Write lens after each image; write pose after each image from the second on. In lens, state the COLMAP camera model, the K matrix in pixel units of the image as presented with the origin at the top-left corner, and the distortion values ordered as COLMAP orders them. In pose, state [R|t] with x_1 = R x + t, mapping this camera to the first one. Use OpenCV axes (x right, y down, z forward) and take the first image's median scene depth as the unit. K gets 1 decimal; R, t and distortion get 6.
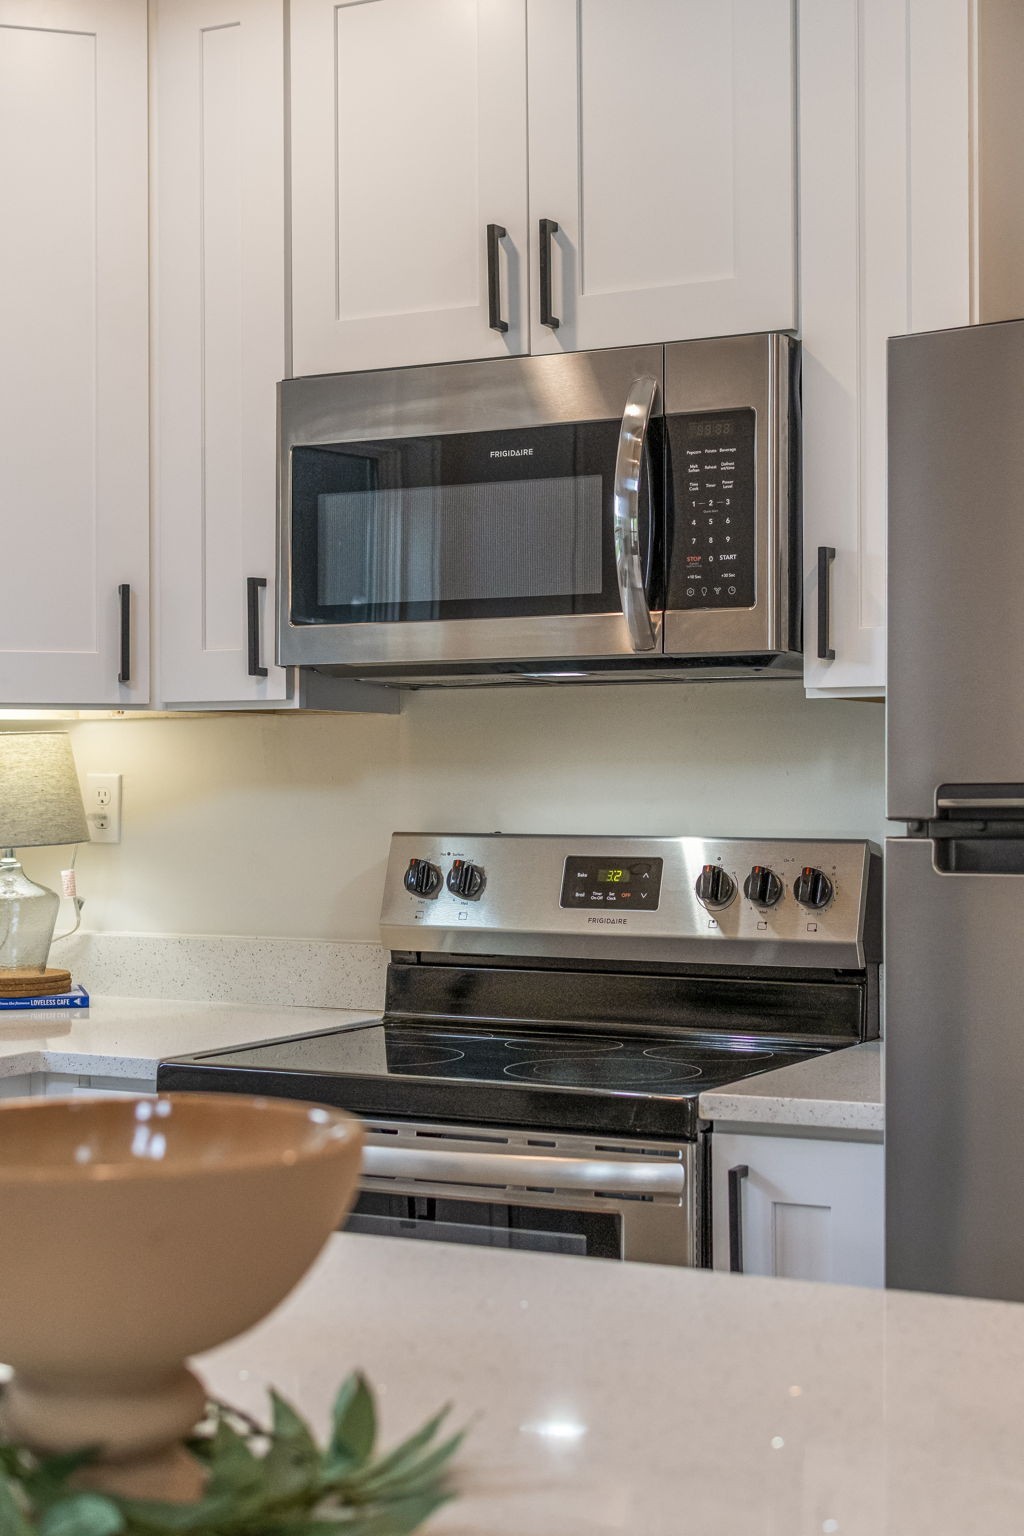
lens RADIAL K [[2331.6, 0, 512.1], [0, 2331.6, 778.9], [0, 0, 1]] dist [0.041051, 0.000000]
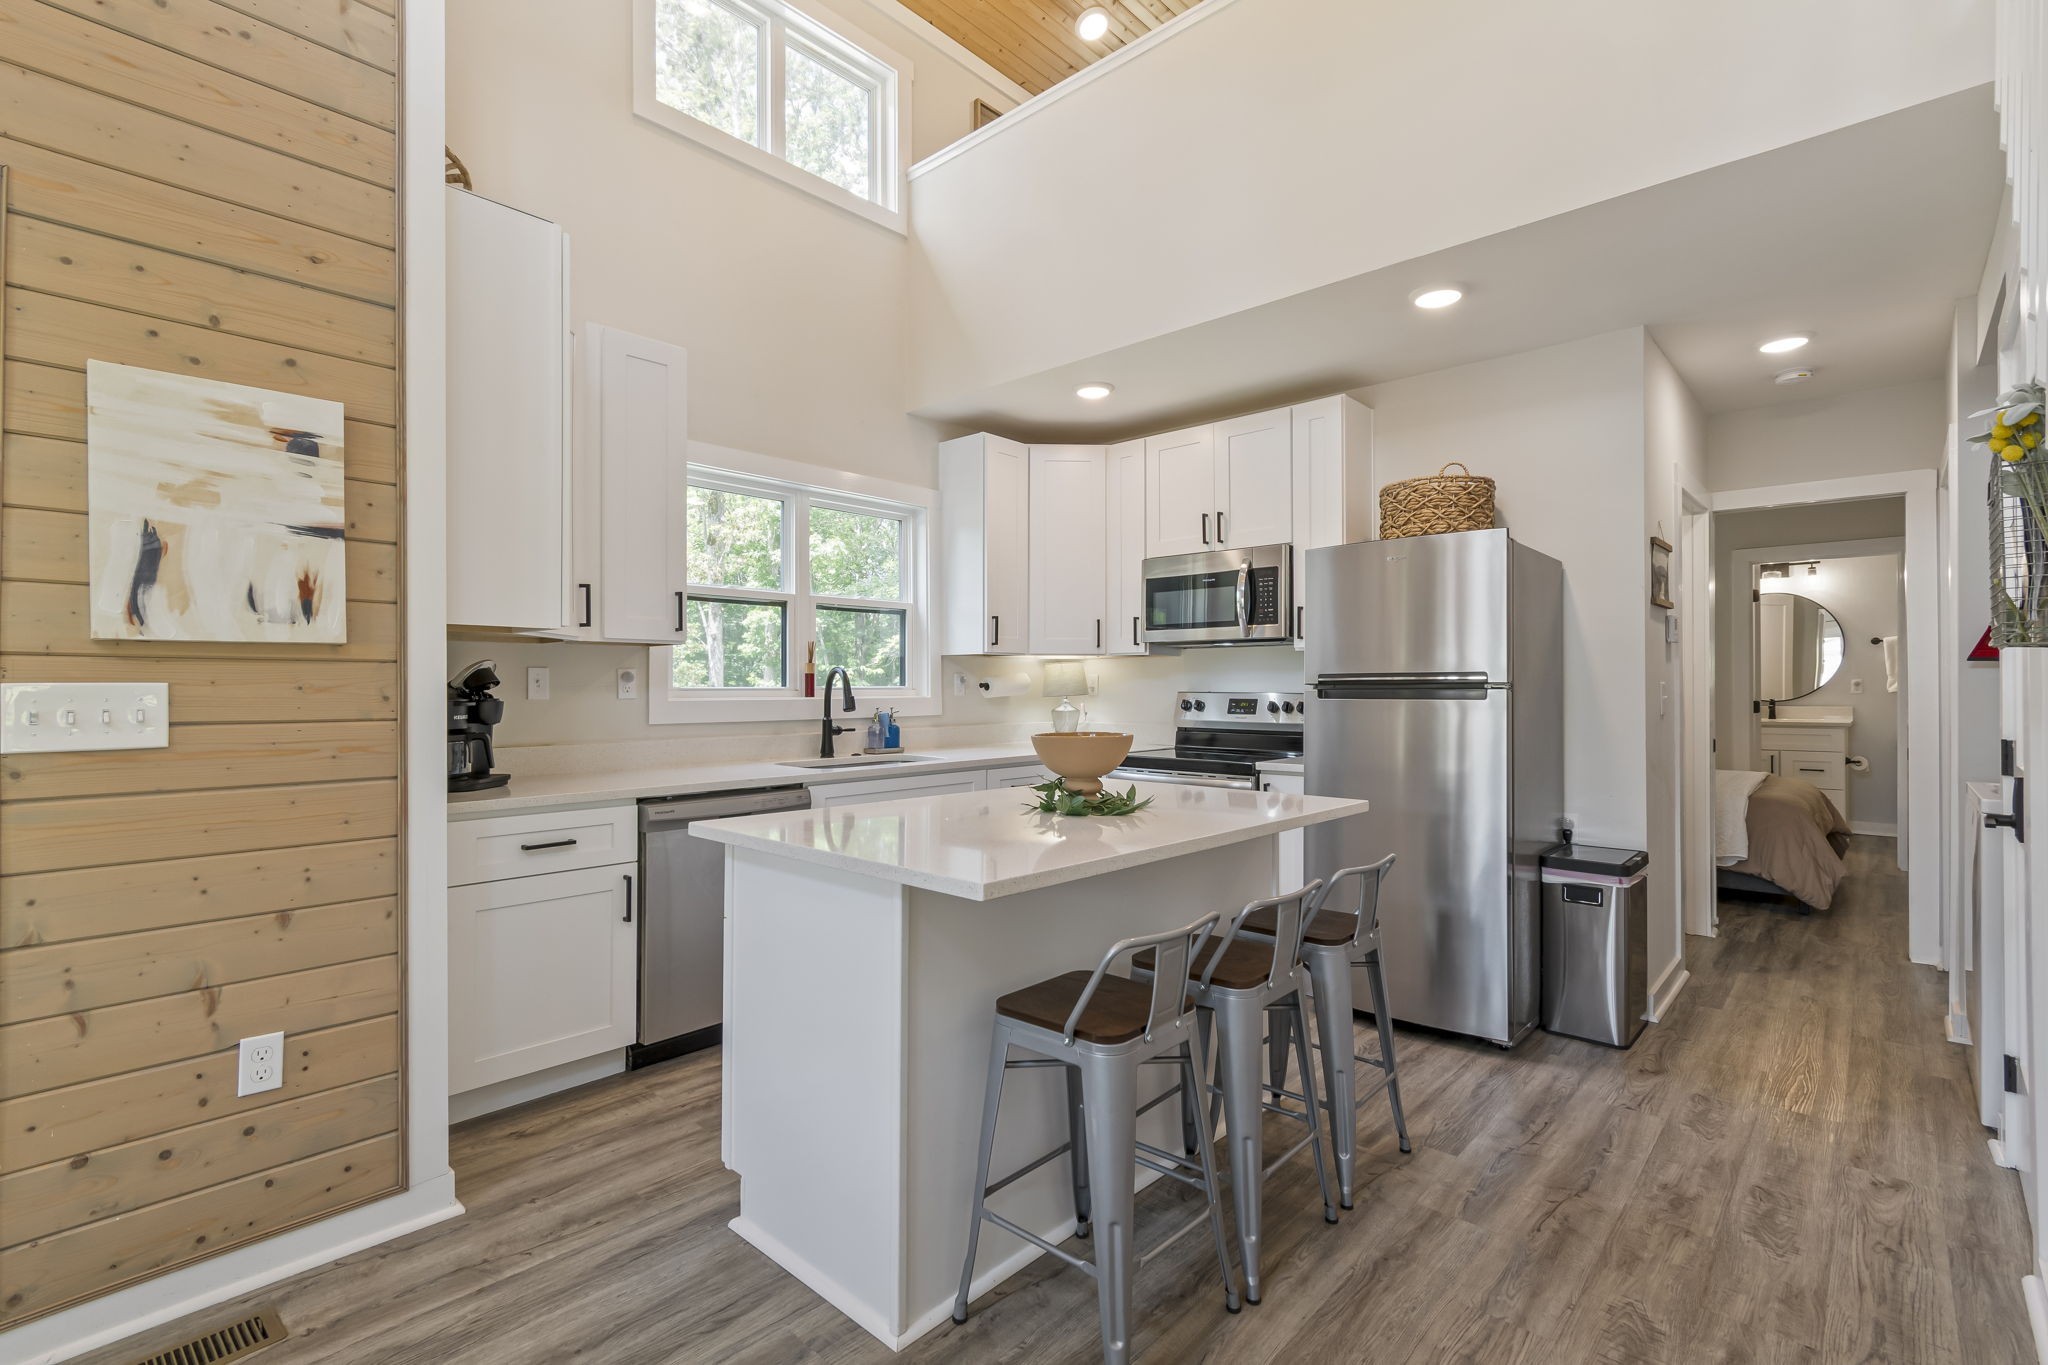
lens RADIAL K [[944.9, 0, 1026.0], [0, 944.9, 679.4], [0, 0, 1]] dist [0.003447, -0.000903]
pose [[0.967867, 0.000915, -0.251463, 0.087313], [-0.002744, 0.999972, -0.006922, 0.016949], [0.251449, 0.007390, 0.967842, -0.403774]]
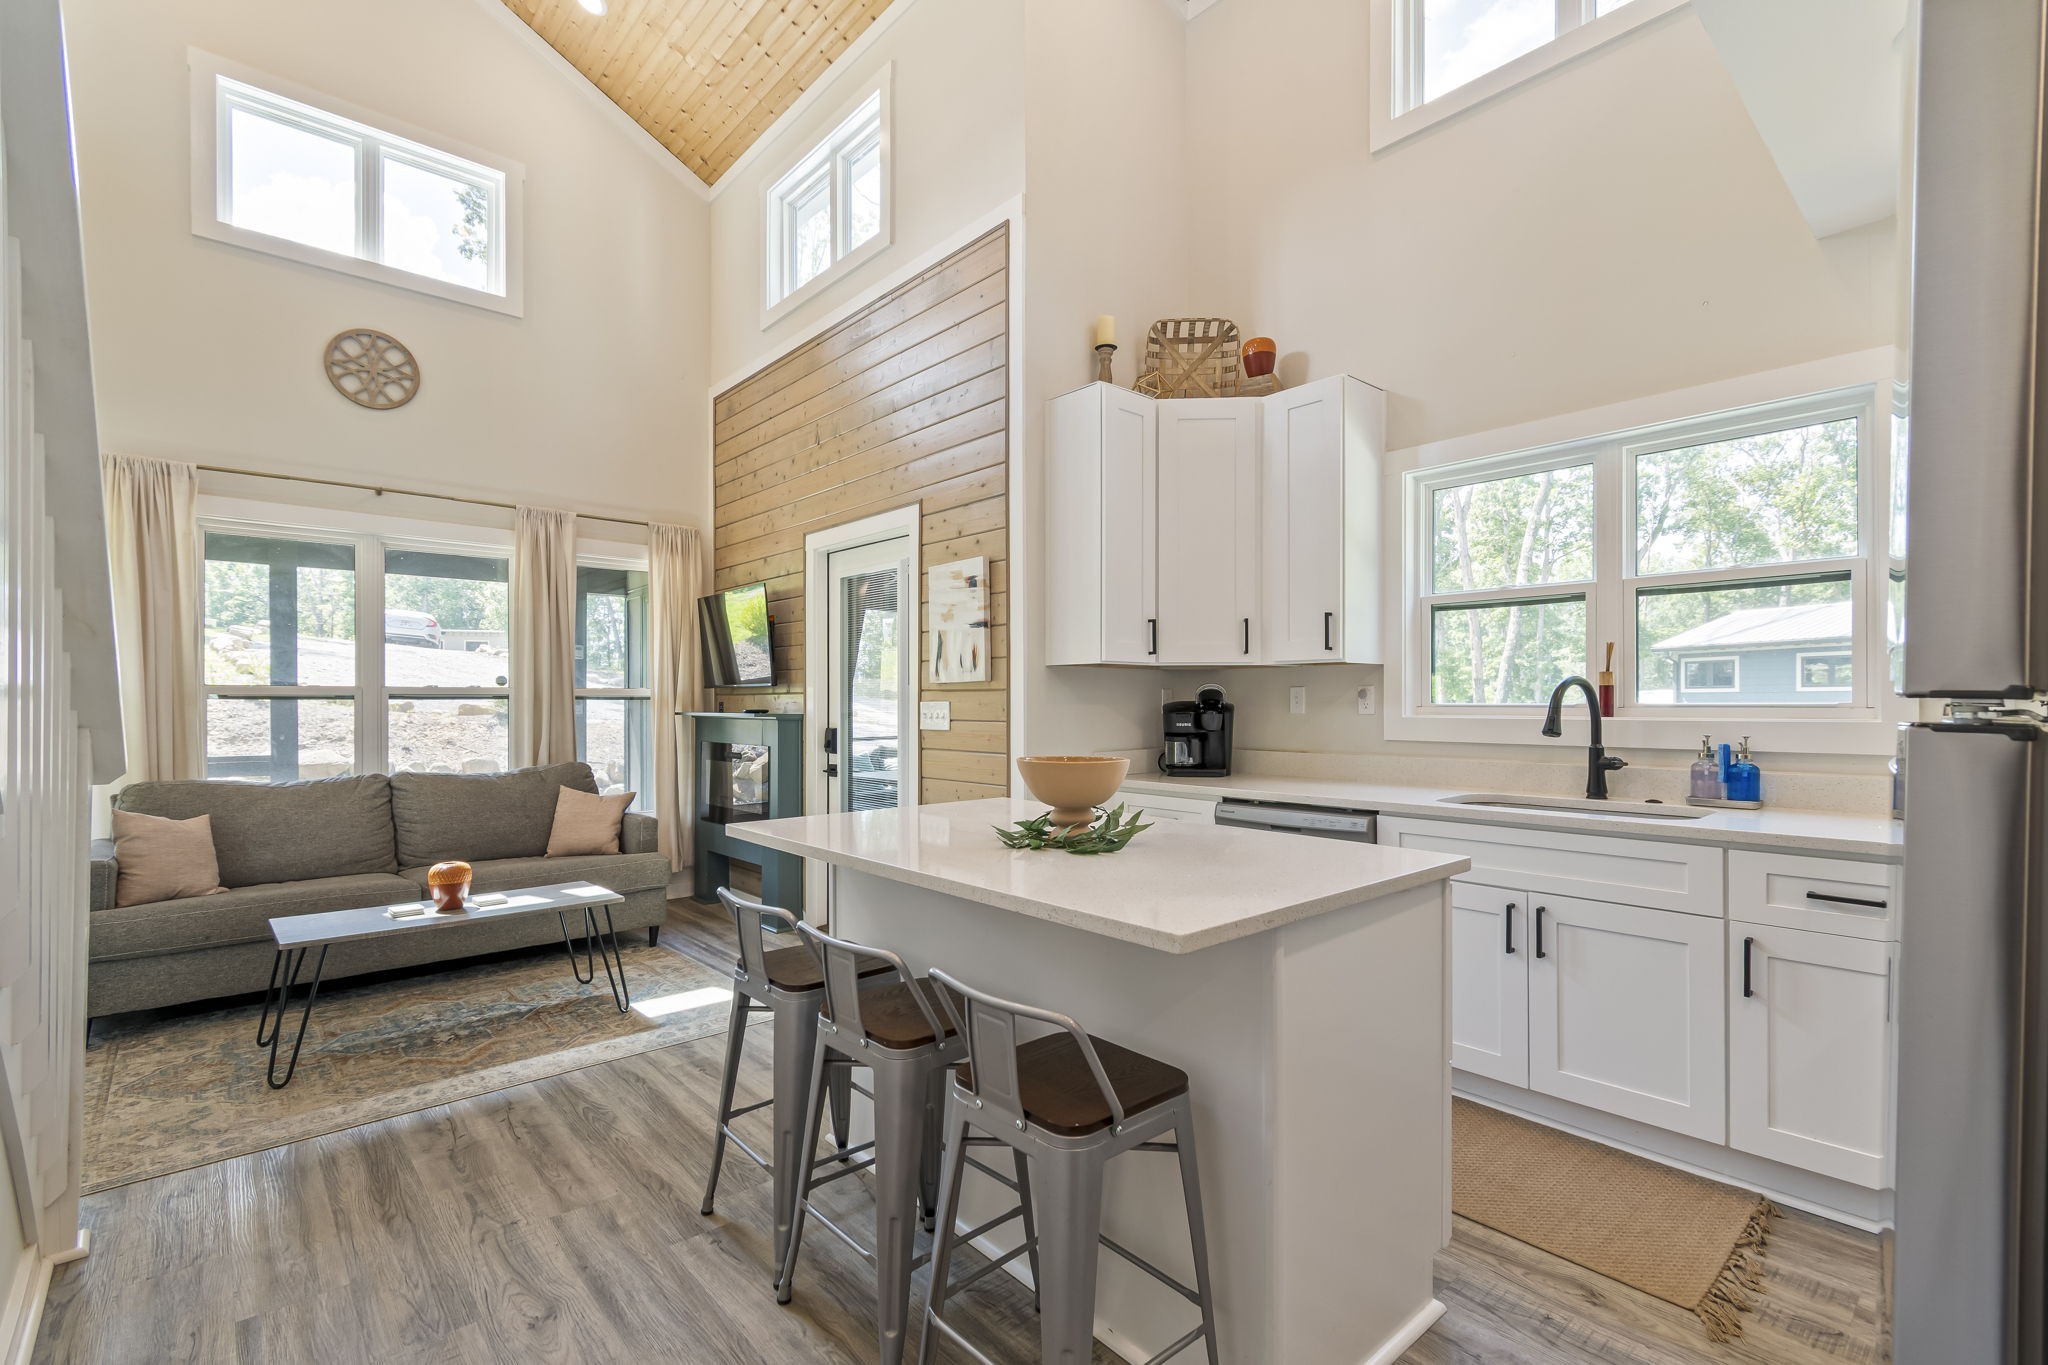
lens RADIAL K [[918.1, 0, 1032.0], [0, 918.1, 703.6], [0, 0, 1]] dist [0.002877, -0.001750]
pose [[-0.347539, 0.005664, -0.937649, 0.577652], [0.002055, 0.999984, 0.005278, 0.012847], [0.937663, -0.000092, -0.347545, 0.570320]]
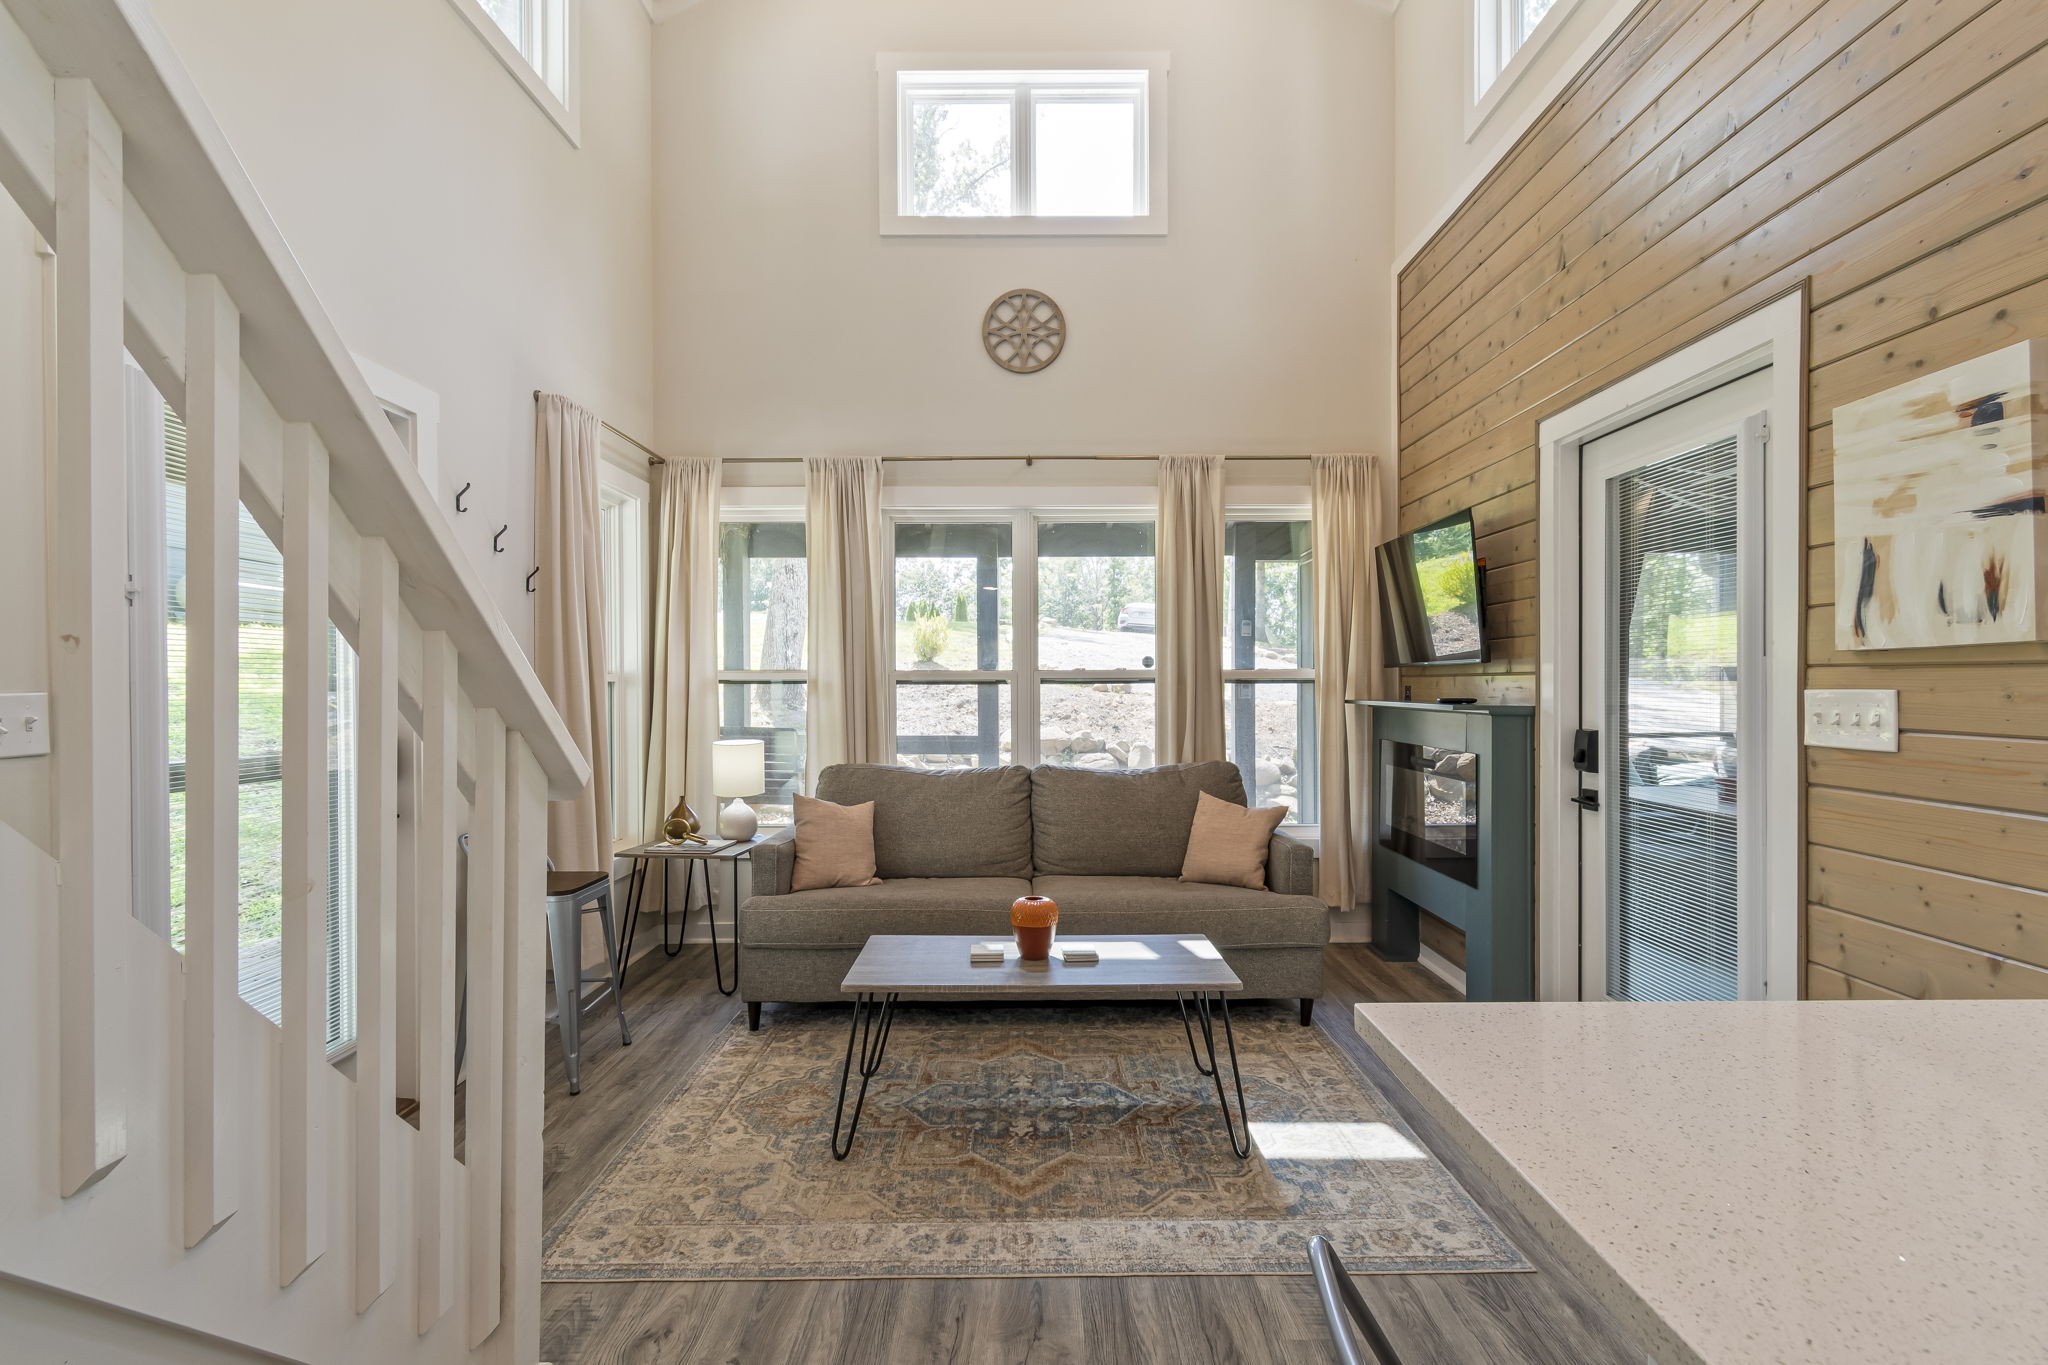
lens RADIAL K [[918.1, 0, 1025.3], [0, 918.1, 687.4], [0, 0, 1]] dist [0.002877, -0.001750]
pose [[-0.888385, 0.009352, -0.459003, 0.187710], [0.007117, 0.999953, 0.006600, 0.007135], [0.459043, 0.002596, -0.888410, 0.287745]]
